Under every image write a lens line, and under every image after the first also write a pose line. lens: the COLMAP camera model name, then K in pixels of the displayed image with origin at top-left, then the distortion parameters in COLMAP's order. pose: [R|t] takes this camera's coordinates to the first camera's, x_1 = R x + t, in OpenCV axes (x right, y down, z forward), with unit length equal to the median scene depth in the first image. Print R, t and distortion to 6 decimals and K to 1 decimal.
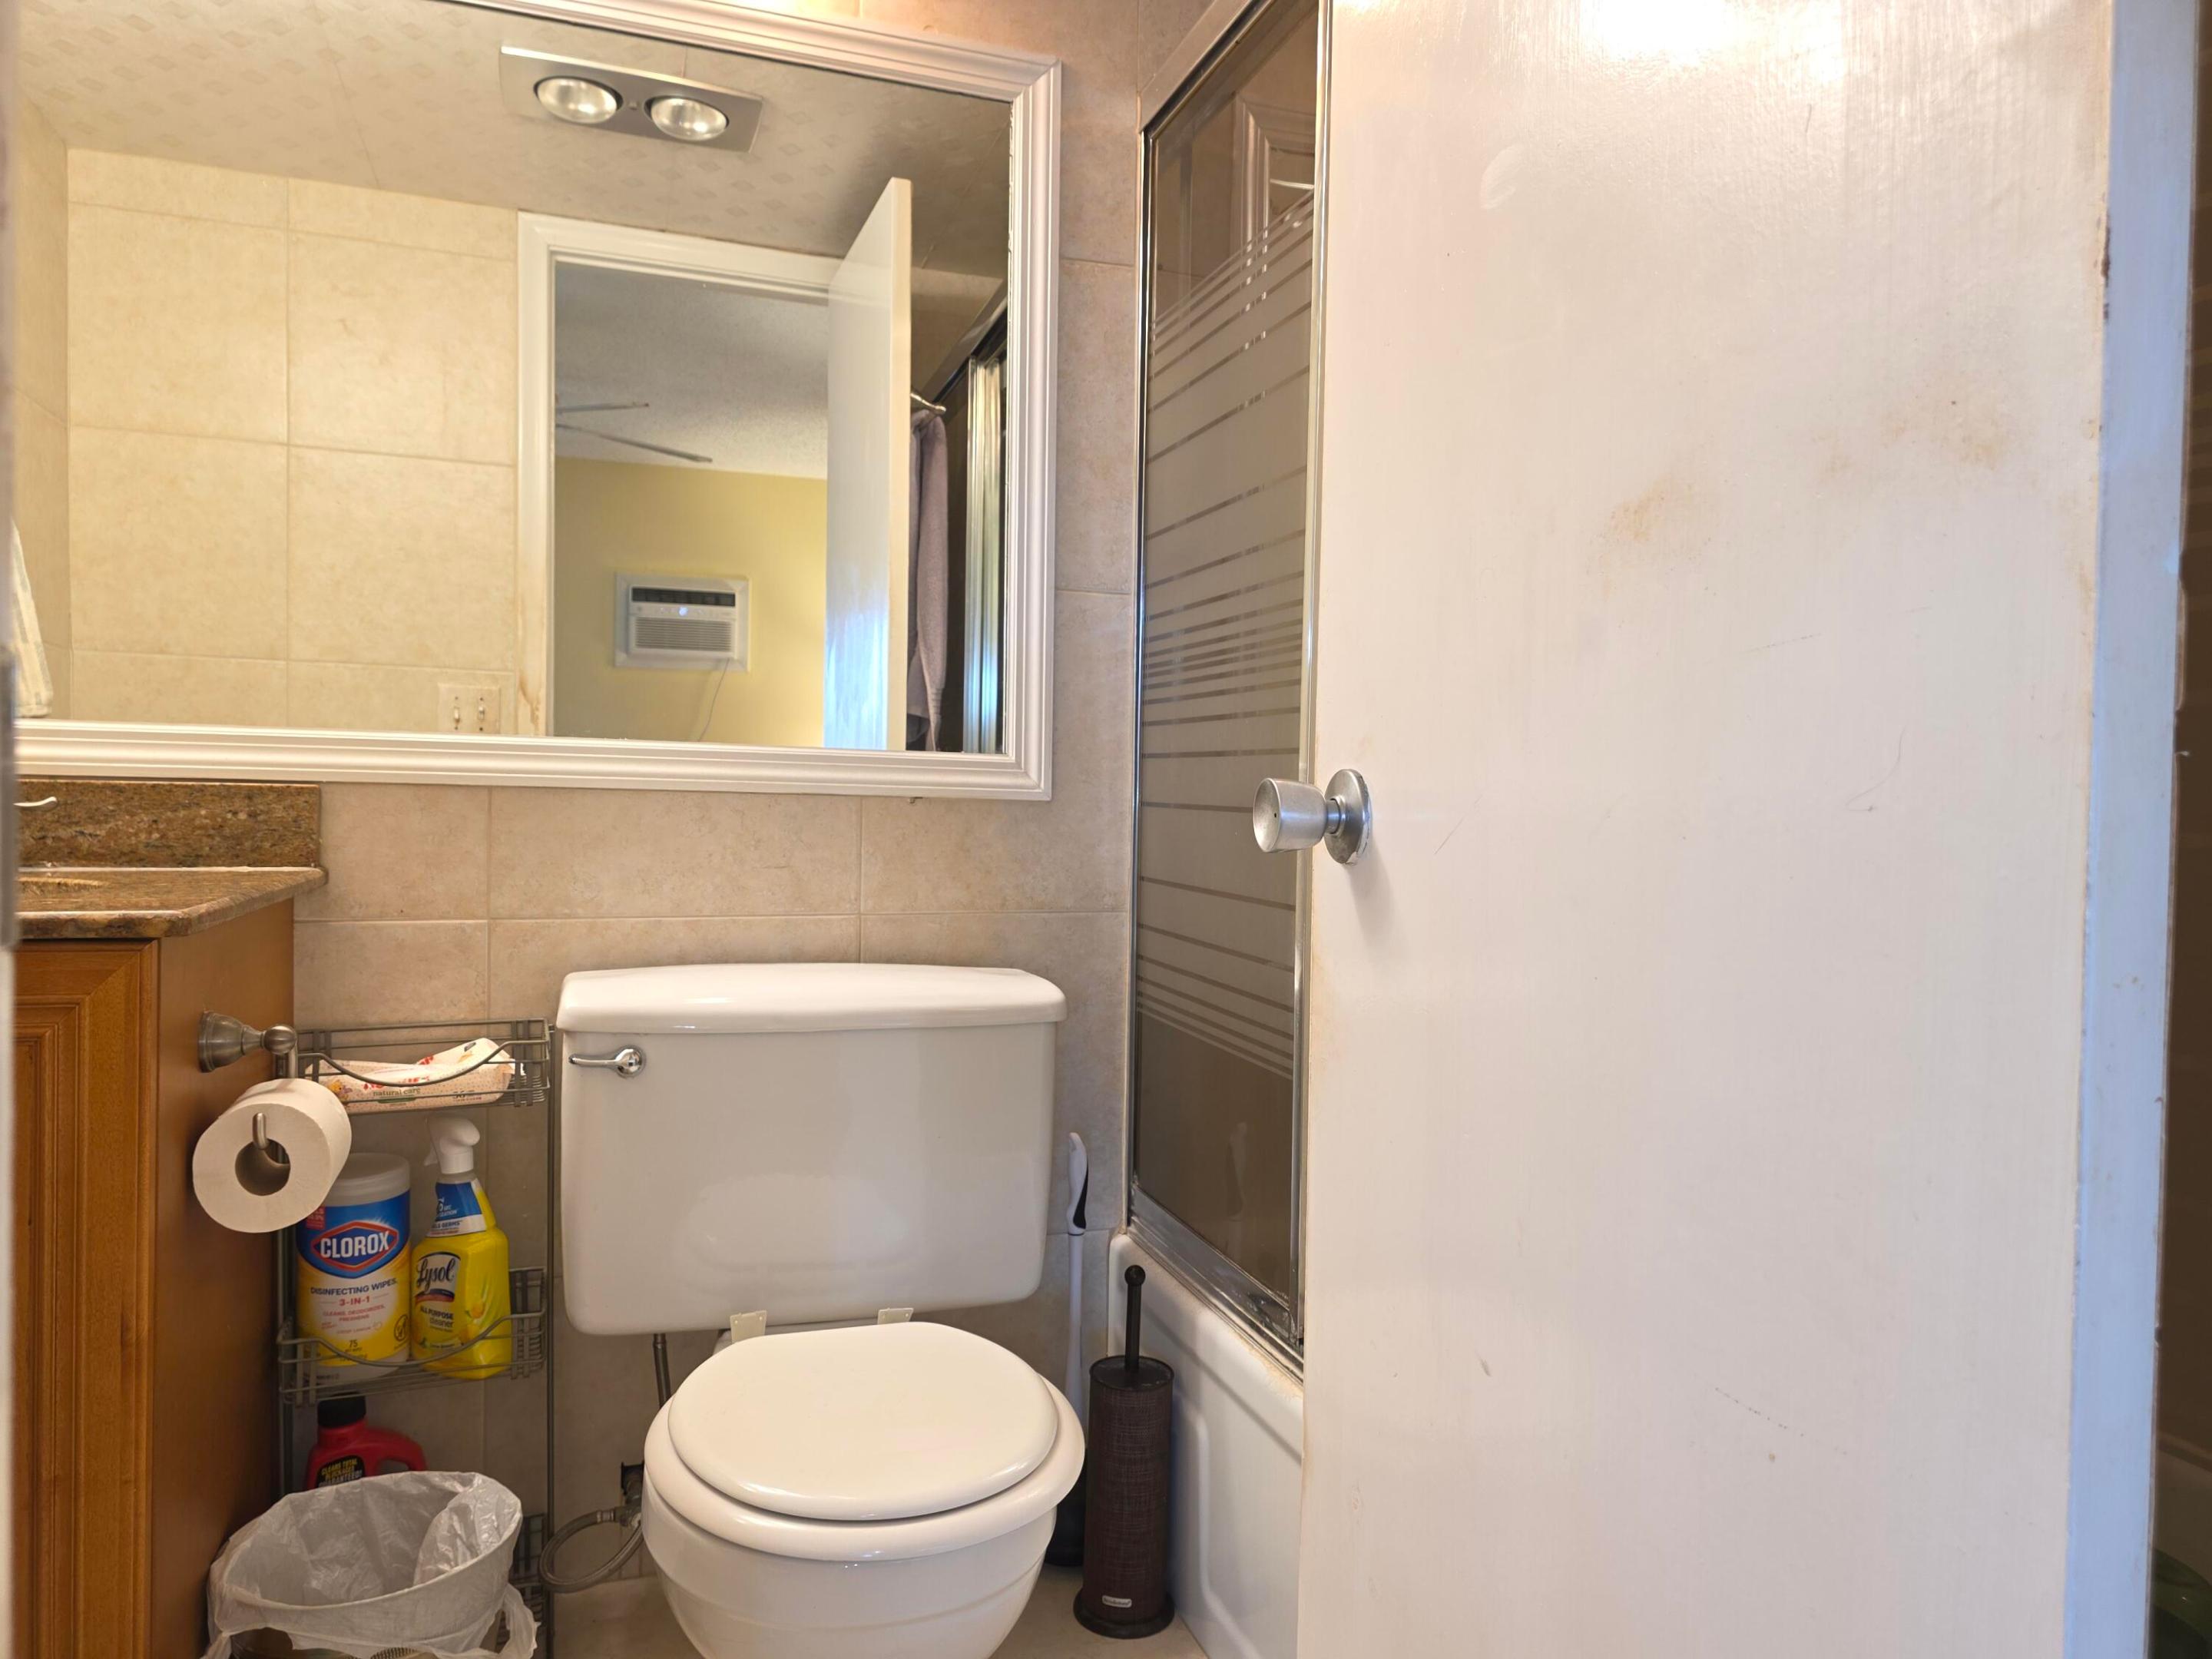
lens RADIAL K [[1488.0, 0, 1118.0], [0, 1488.0, 833.9], [0, 0, 1]] dist [0.064761, -0.060013]
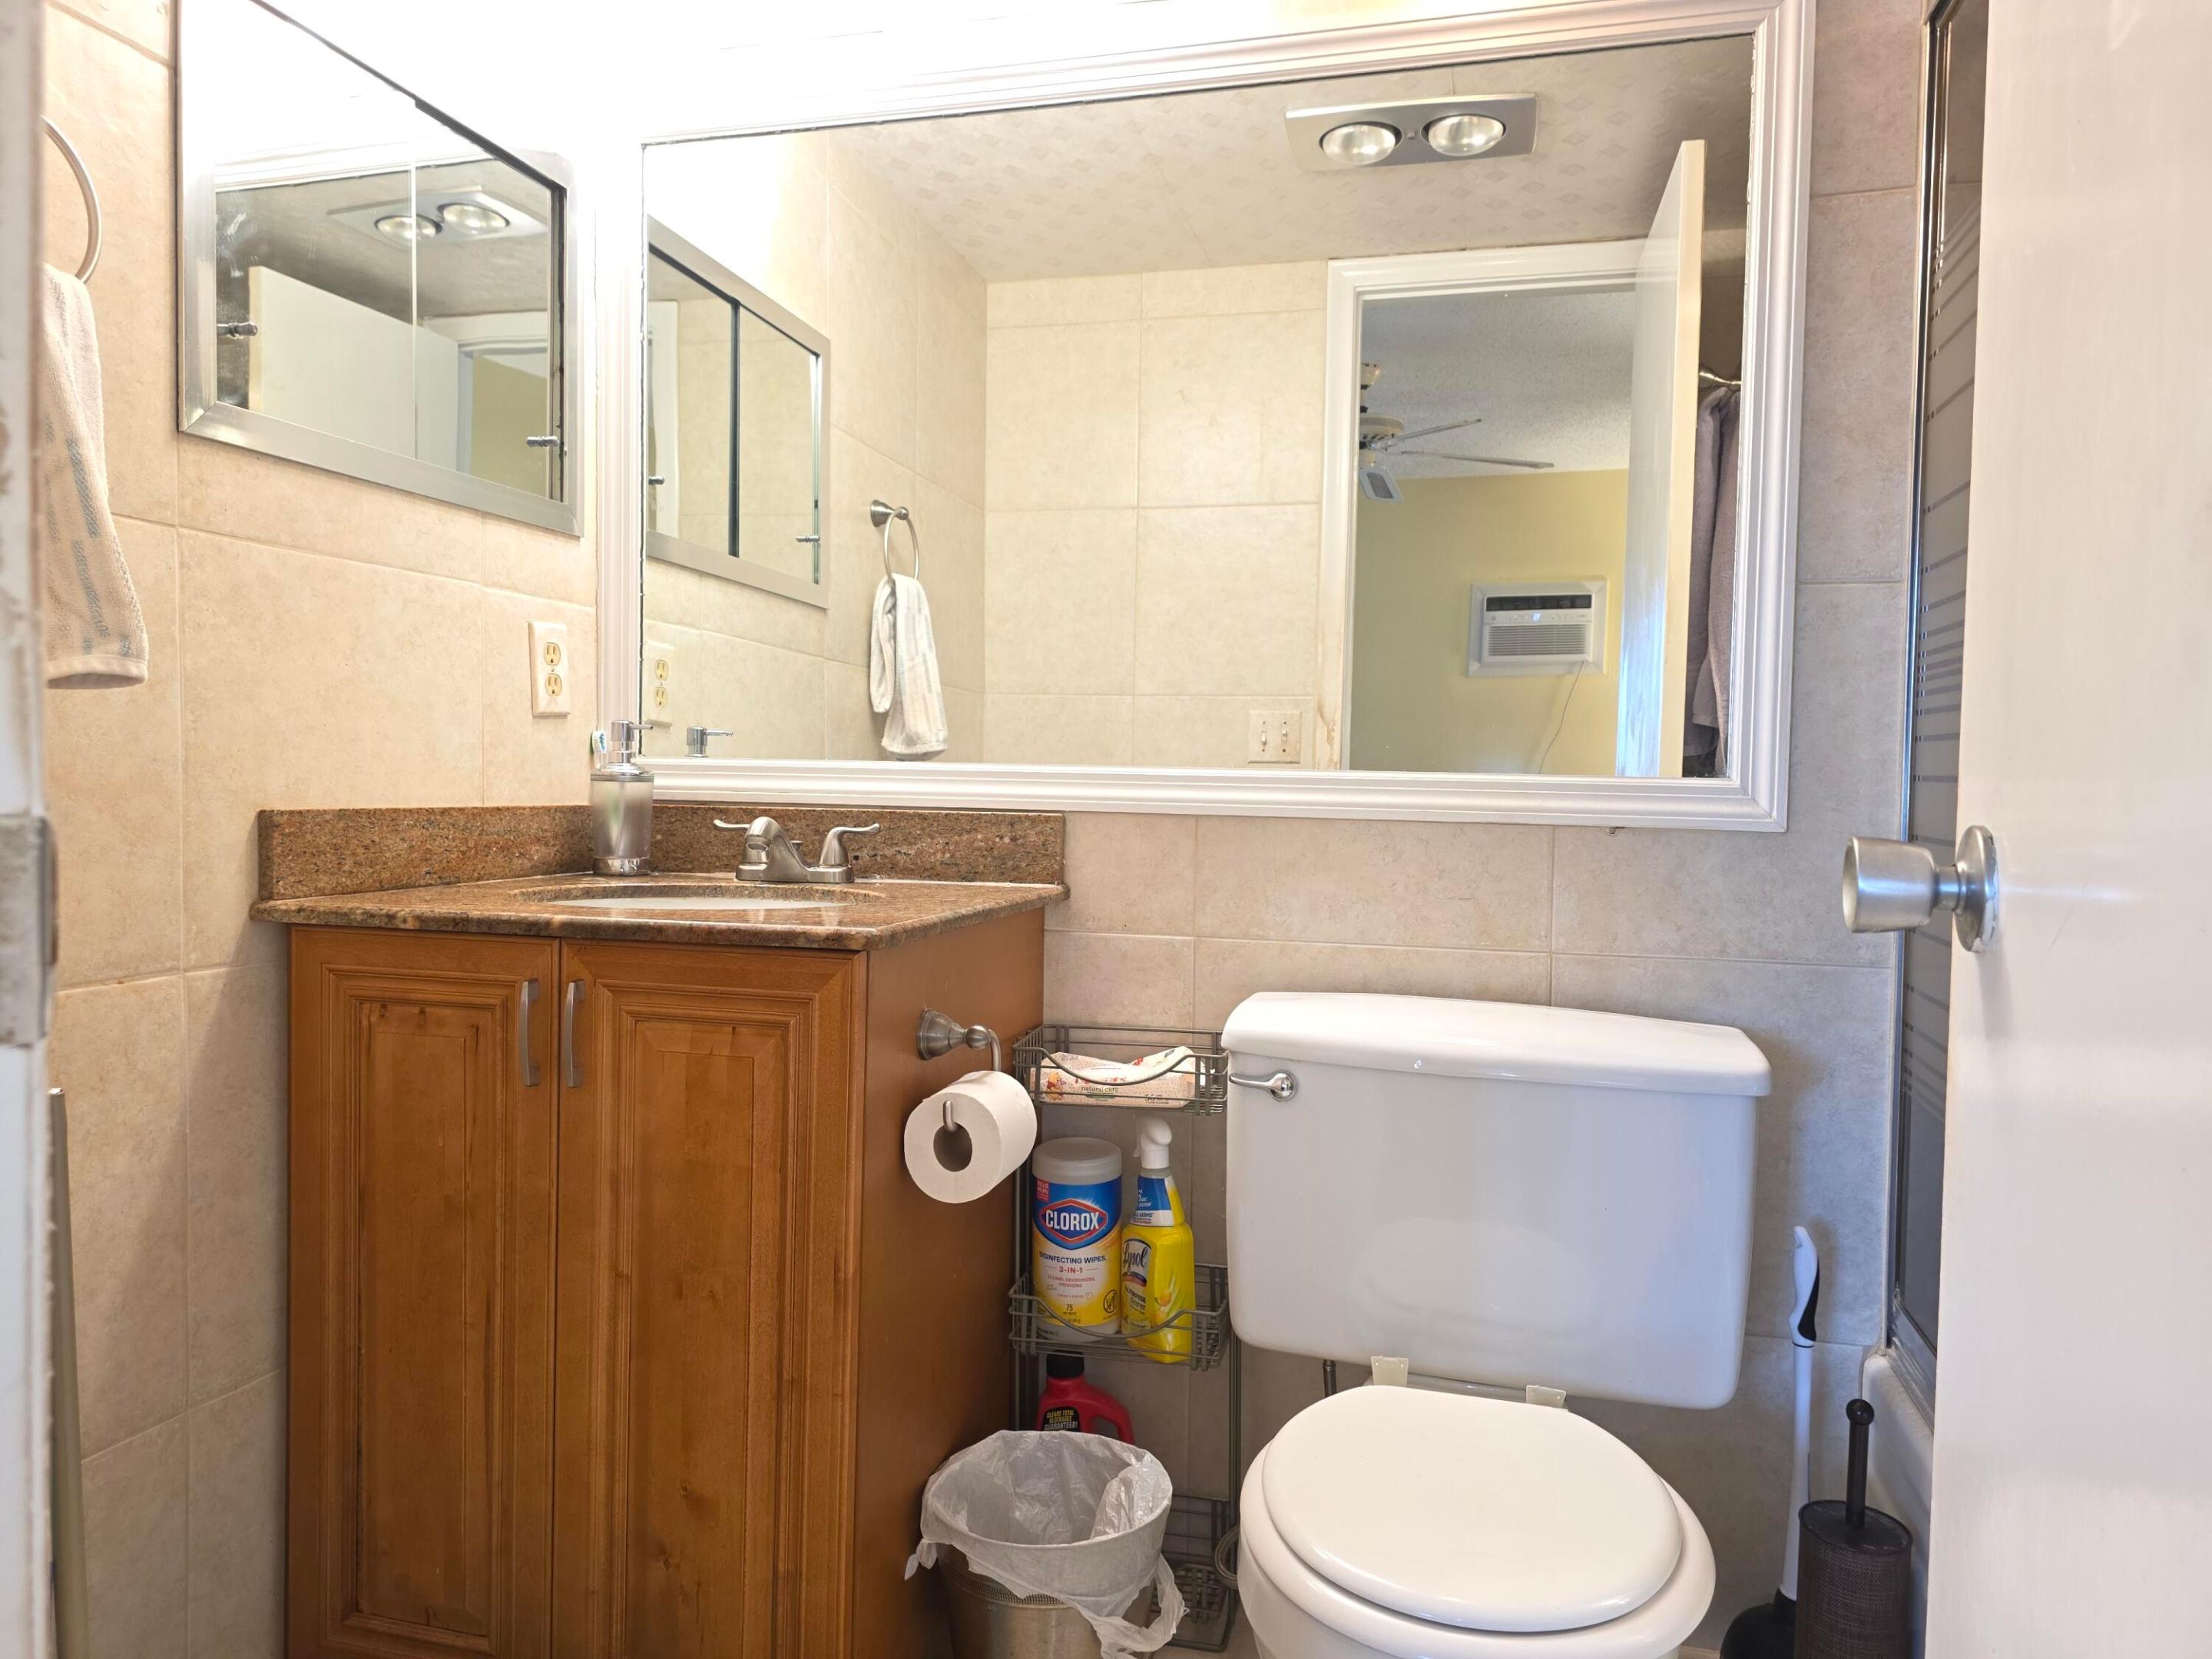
lens RADIAL K [[1488.0, 0, 1082.6], [0, 1488.0, 836.1], [0, 0, 1]] dist [0.064761, -0.060013]
pose [[0.831268, 0.014119, -0.555692, 0.099740], [-0.015150, 0.999881, 0.002742, -0.016293], [0.555665, 0.006140, 0.831384, 0.056462]]
